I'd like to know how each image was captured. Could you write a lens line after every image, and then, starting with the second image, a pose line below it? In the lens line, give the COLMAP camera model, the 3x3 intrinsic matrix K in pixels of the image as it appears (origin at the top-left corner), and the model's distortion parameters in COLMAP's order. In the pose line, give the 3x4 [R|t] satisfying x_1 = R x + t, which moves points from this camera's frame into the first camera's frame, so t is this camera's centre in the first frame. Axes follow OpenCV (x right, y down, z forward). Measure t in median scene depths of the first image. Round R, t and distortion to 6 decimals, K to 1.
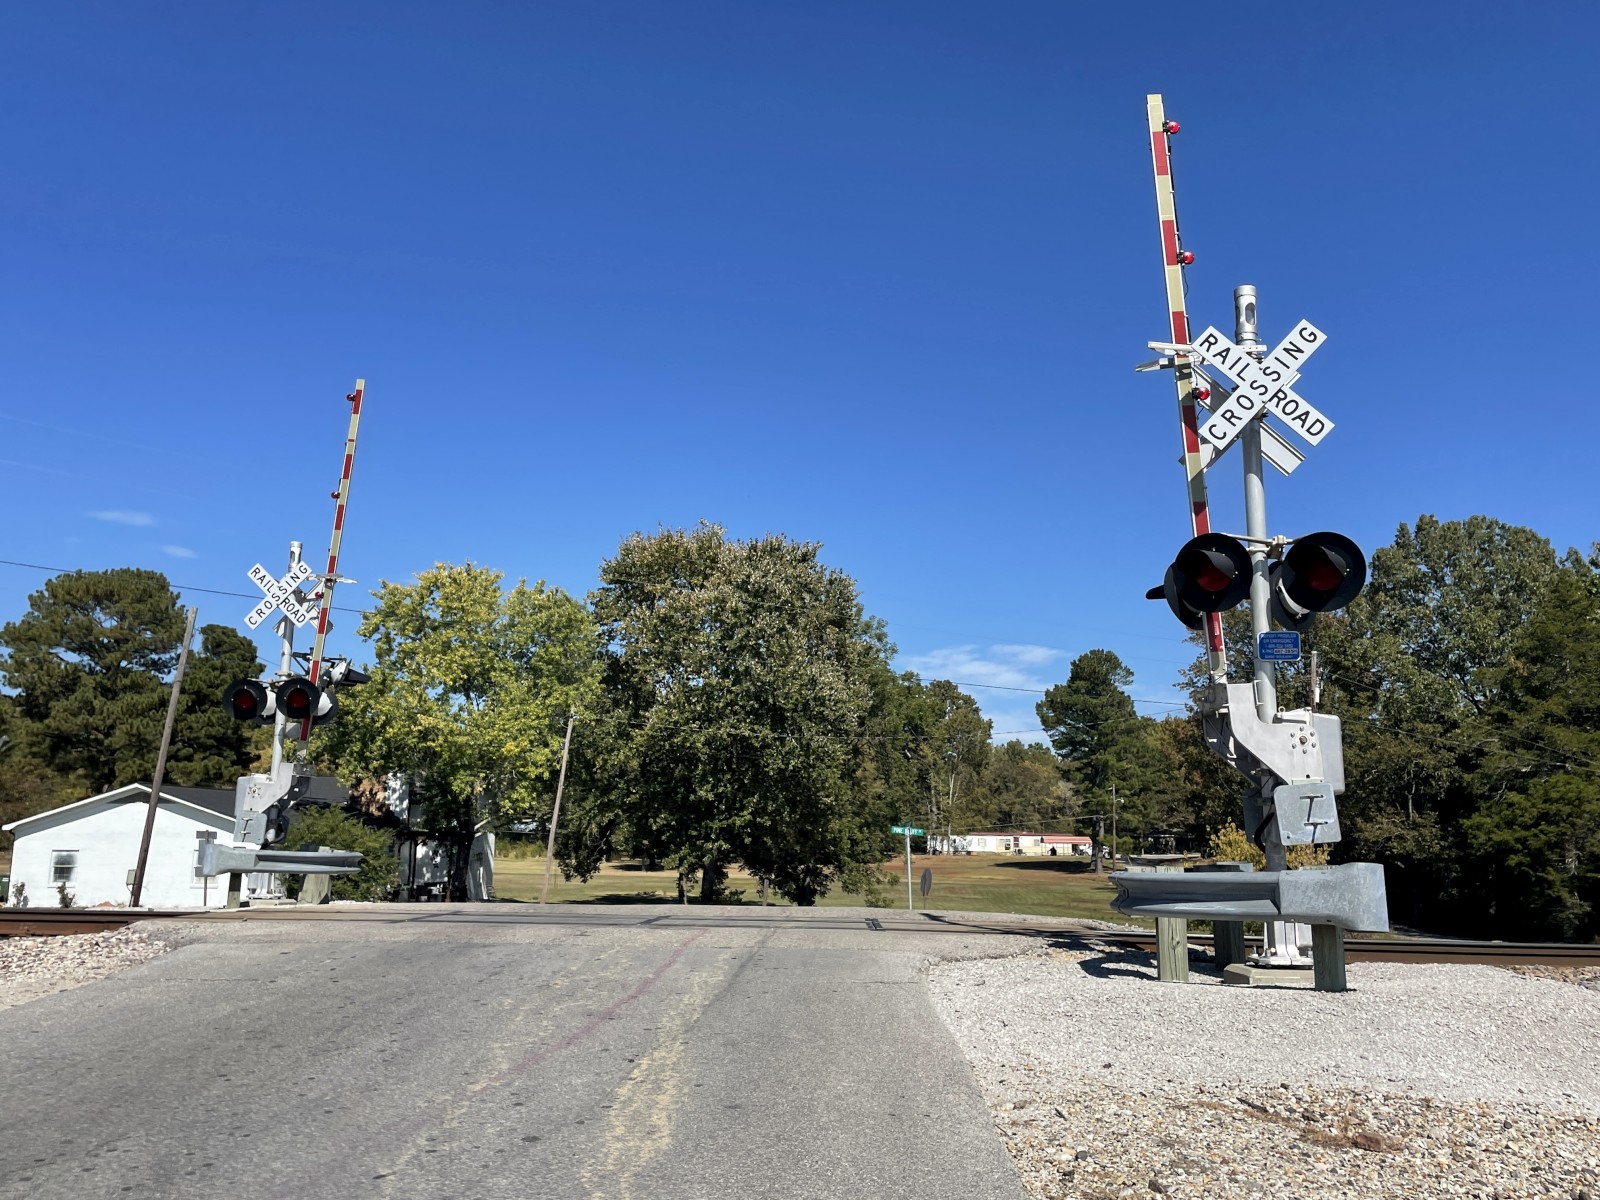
lens RADIAL K [[1335.8, 0, 802.1], [0, 1335.8, 580.8], [0, 0, 1]] dist [0.101897, -0.128957]
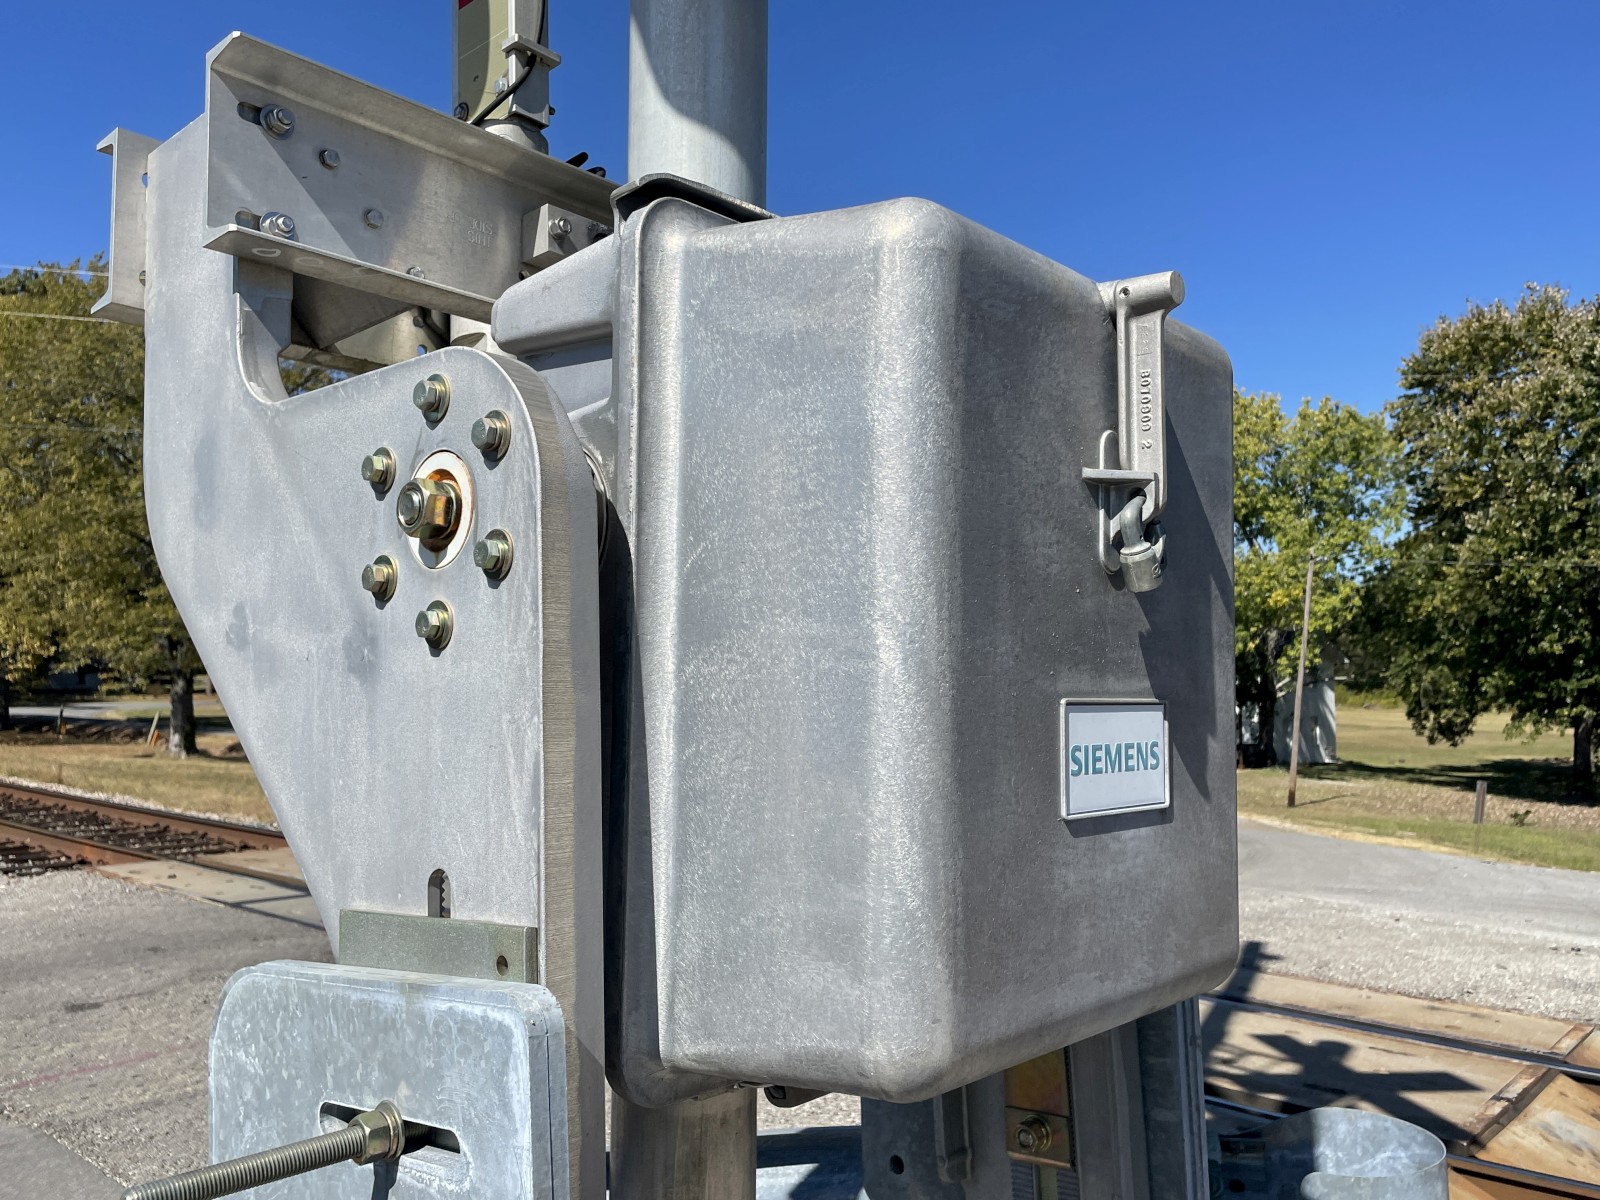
lens RADIAL K [[1284.0, 0, 800.0], [0, 1284.0, 600.0], [0, 0, 1]] dist [-0.000031, -0.001070]
pose [[0.753763, -0.046222, -0.655519, 0.080406], [0.126937, 0.988978, 0.076225, 0.022782], [0.644770, -0.140665, 0.751322, 0.172892]]
